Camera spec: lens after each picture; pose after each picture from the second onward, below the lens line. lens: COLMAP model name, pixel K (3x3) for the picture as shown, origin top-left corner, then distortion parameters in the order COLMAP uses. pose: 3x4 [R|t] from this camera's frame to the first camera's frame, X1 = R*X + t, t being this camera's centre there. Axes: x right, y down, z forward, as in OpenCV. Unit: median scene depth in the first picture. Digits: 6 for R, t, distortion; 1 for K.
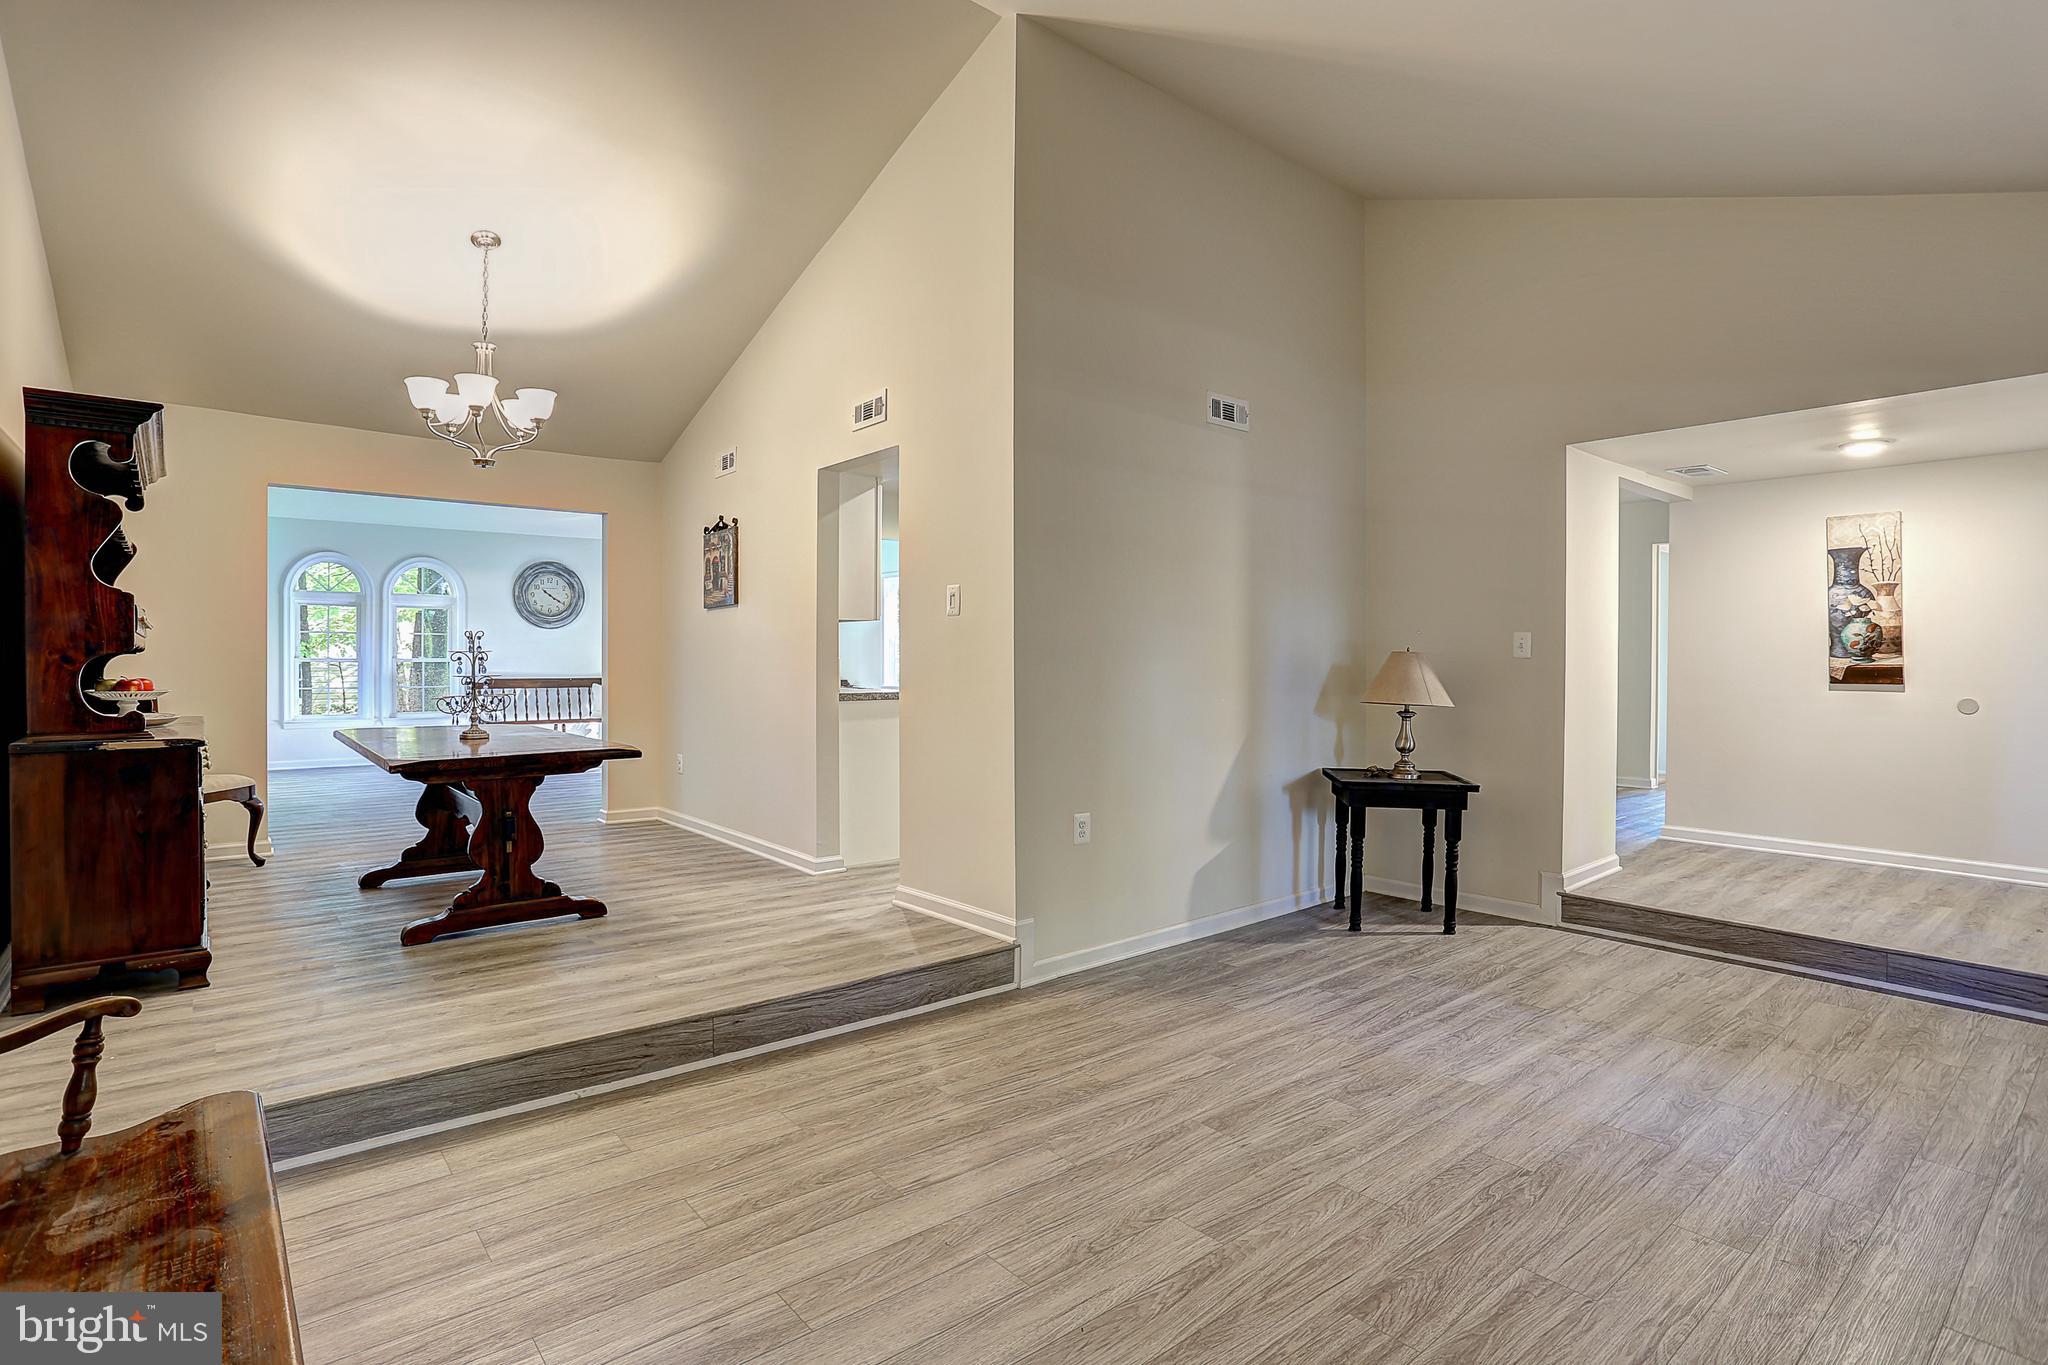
lens RADIAL K [[1005.3, 0, 1029.2], [0, 1005.3, 667.7], [0, 0, 1]] dist [-0.040895, 0.011566]
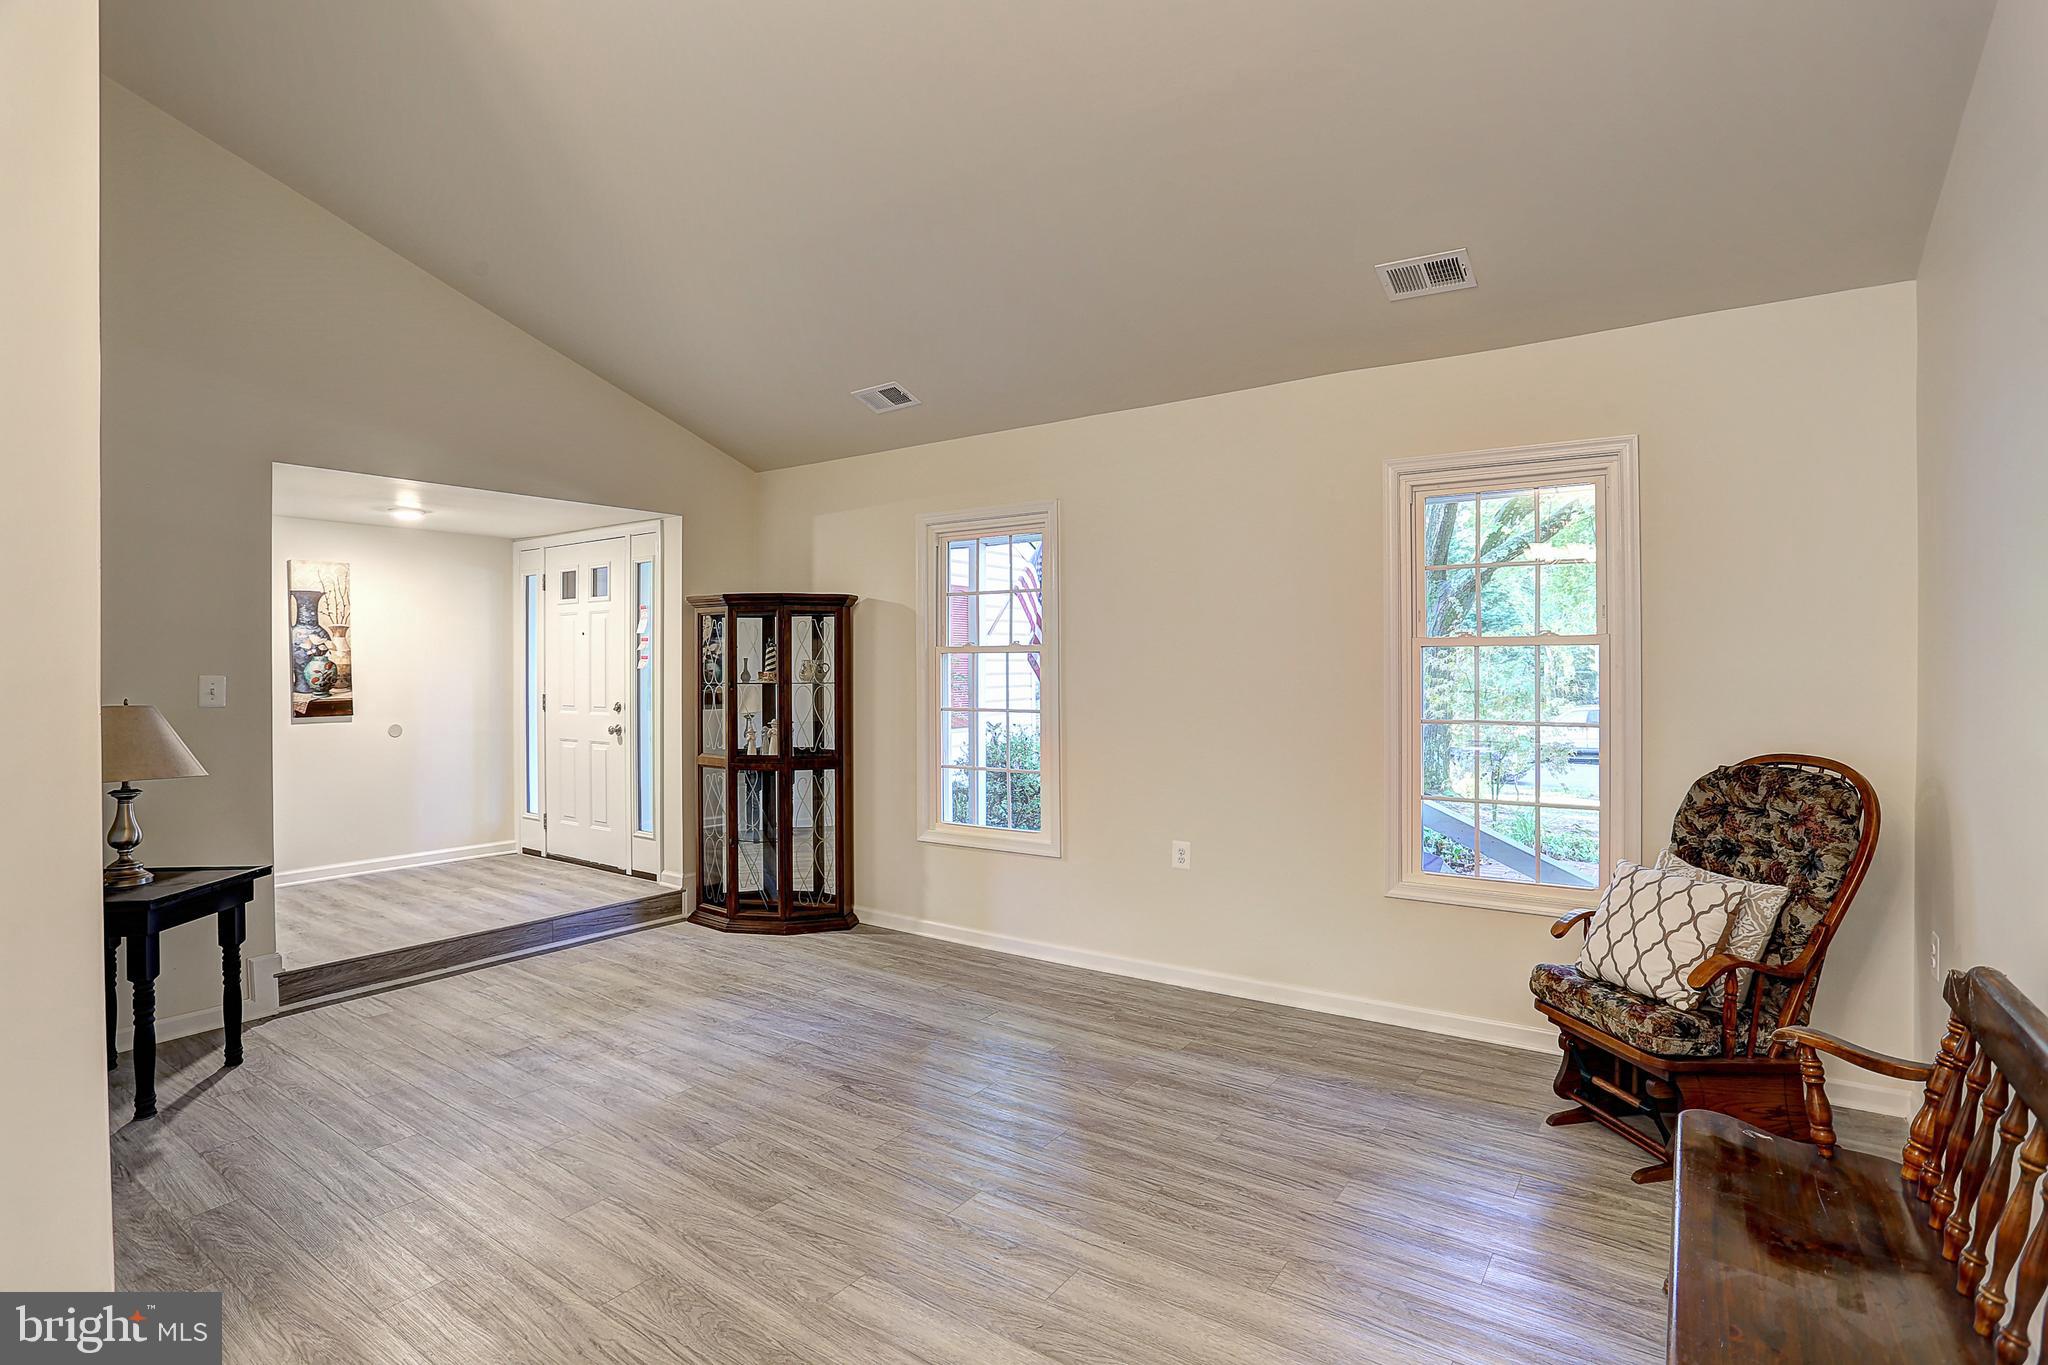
lens RADIAL K [[1005.3, 0, 1053.0], [0, 1005.3, 669.6], [0, 0, 1]] dist [-0.040895, 0.011566]
pose [[-0.272775, -0.005642, 0.962061, -0.551041], [0.007342, 0.999941, 0.007946, -0.049387], [-0.962050, 0.009231, -0.272718, 0.657761]]
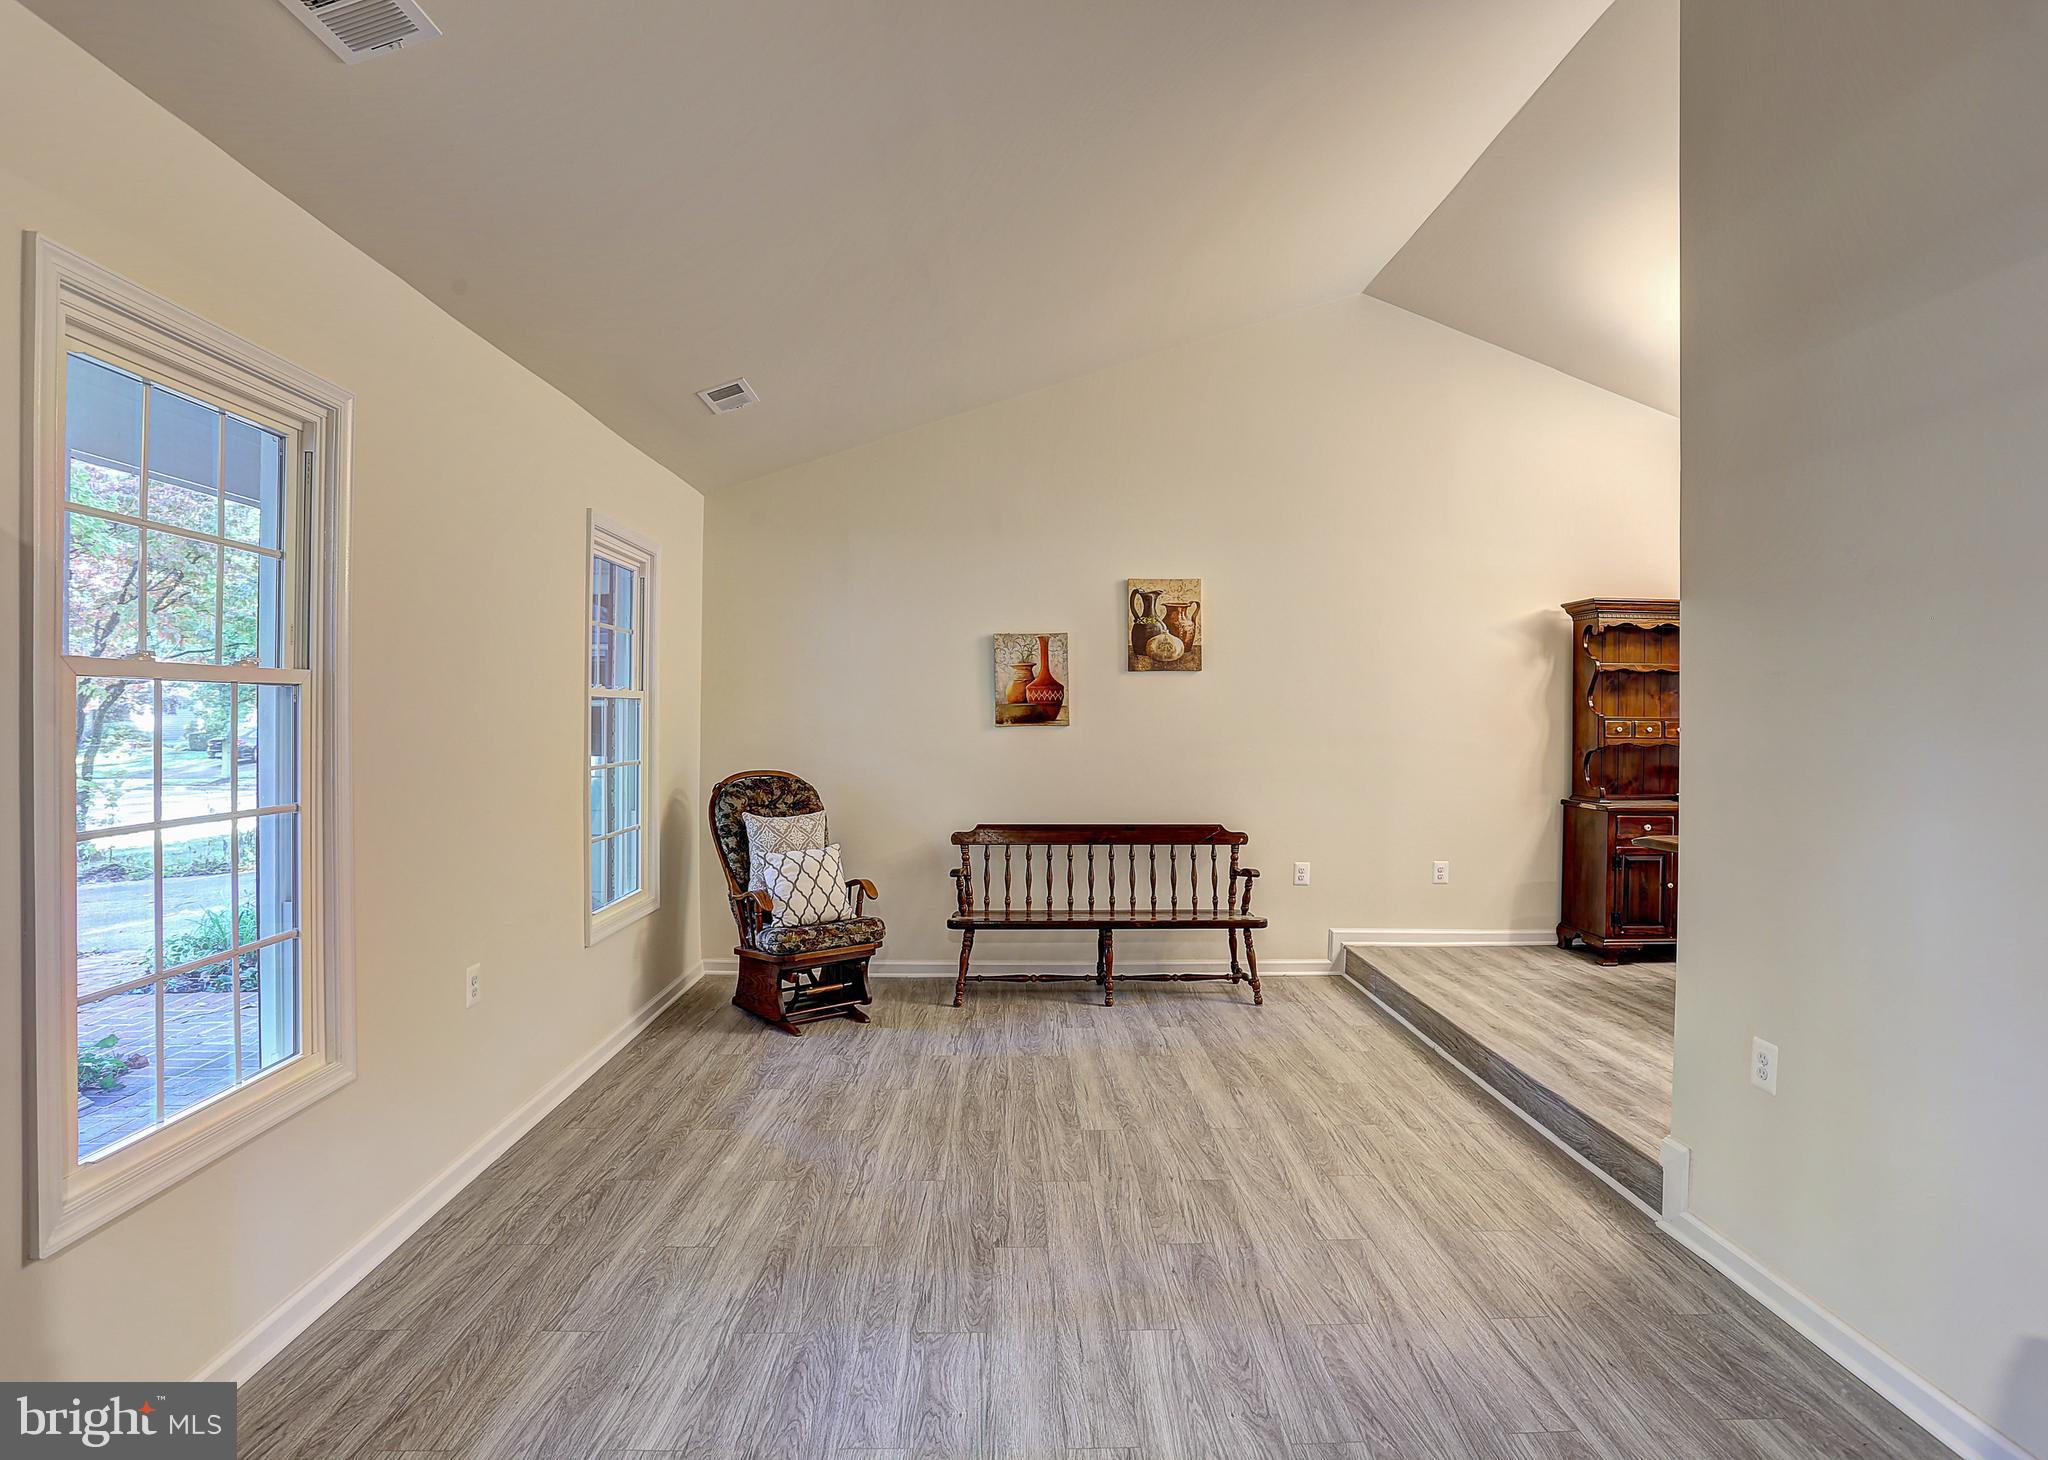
lens RADIAL K [[1067.3, 0, 994.6], [0, 1067.3, 714.8], [0, 0, 1]] dist [-0.043108, 0.002699]
pose [[-0.647291, -0.010831, -0.762166, 0.849079], [-0.012915, 0.999911, -0.003241, -0.046847], [0.762133, 0.007746, -0.647374, 1.055663]]
